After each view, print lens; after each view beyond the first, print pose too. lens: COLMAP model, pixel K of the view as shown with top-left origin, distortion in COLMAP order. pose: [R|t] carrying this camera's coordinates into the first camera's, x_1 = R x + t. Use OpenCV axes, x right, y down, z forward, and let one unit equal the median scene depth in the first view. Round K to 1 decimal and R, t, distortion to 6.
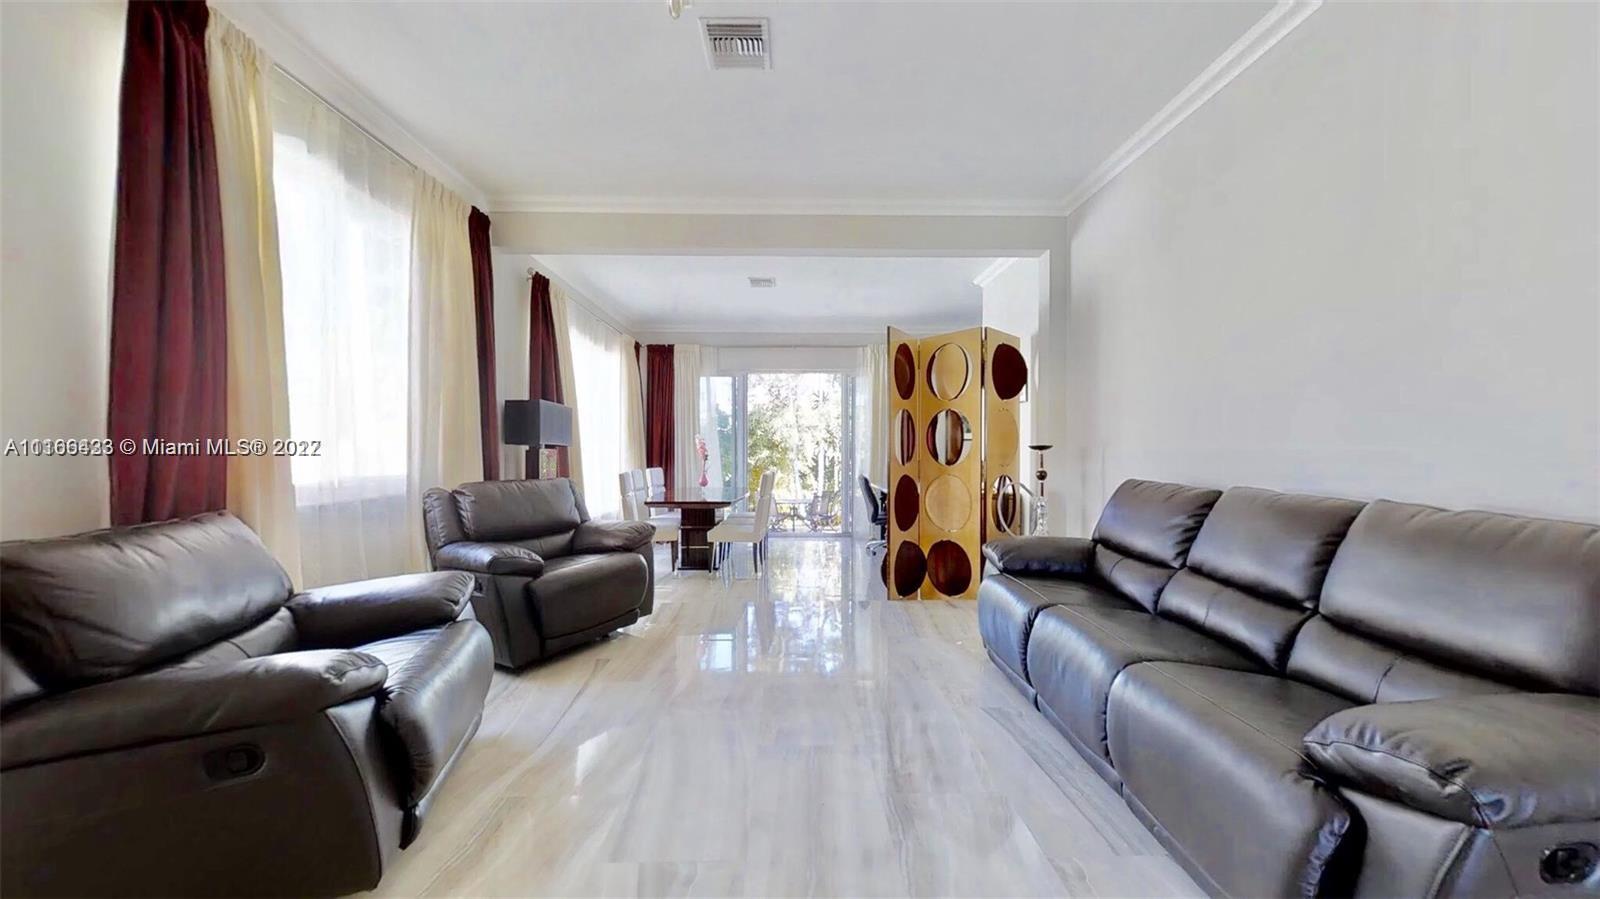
lens RADIAL K [[534.1, 0, 773.8], [0, 534.1, 449.5], [0, 0, 1]] dist [0.002840, 0.000245]
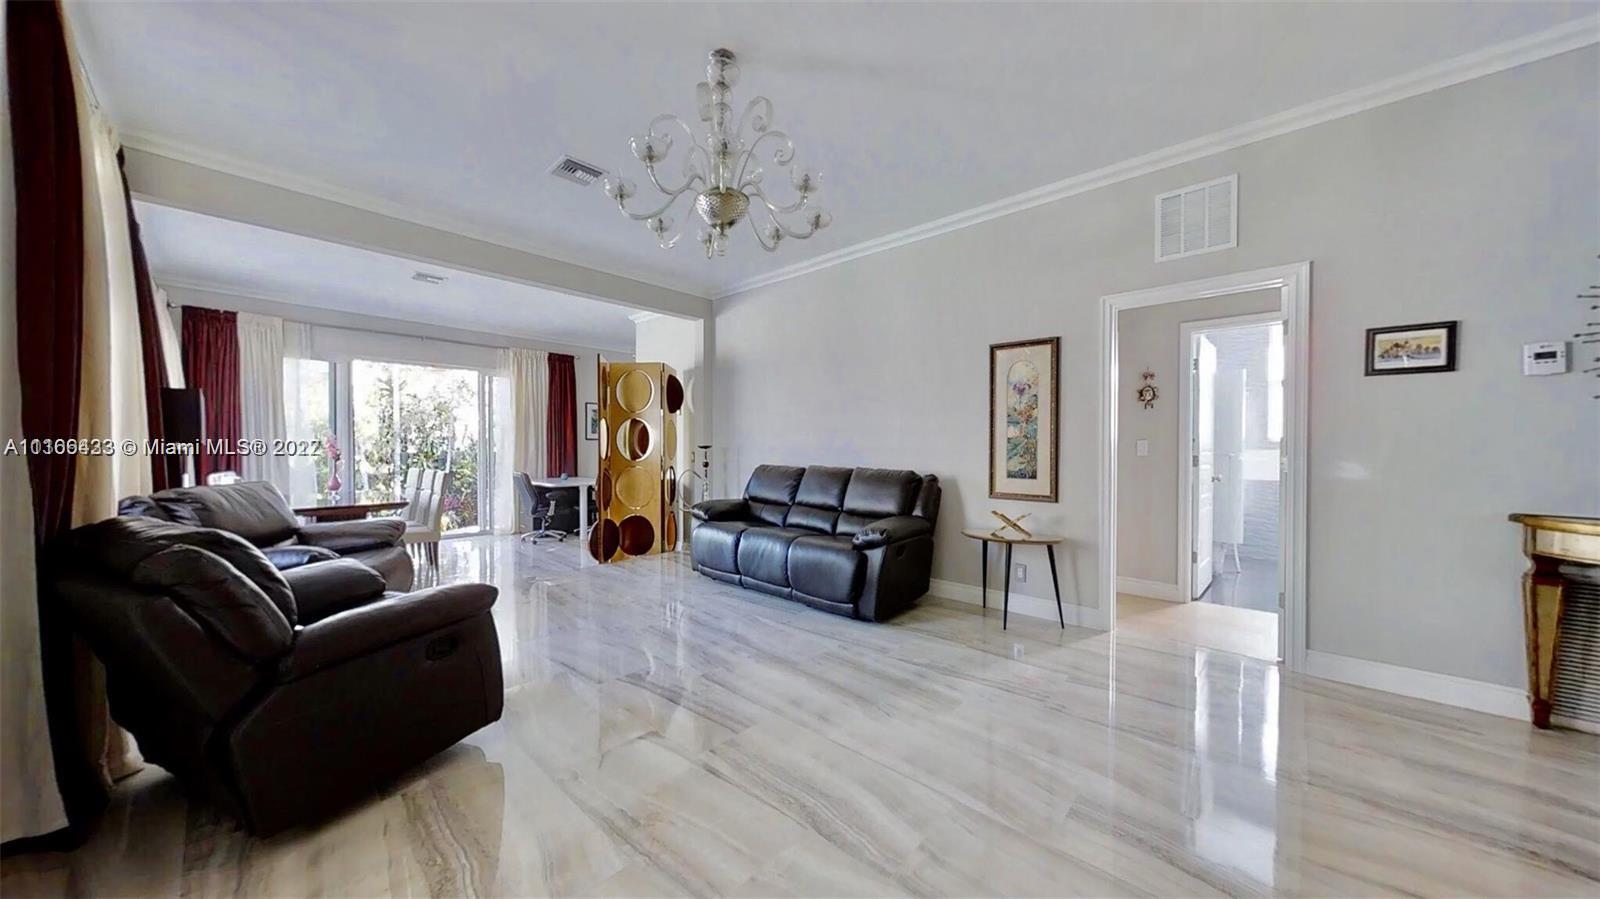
lens RADIAL K [[534.1, 0, 801.9], [0, 534.1, 452.5], [0, 0, 1]] dist [0.002840, 0.000245]
pose [[0.675243, -0.006575, 0.737566, -0.737720], [0.000555, 0.999965, 0.008405, -0.002487], [-0.737595, -0.005266, 0.675223, -0.432265]]
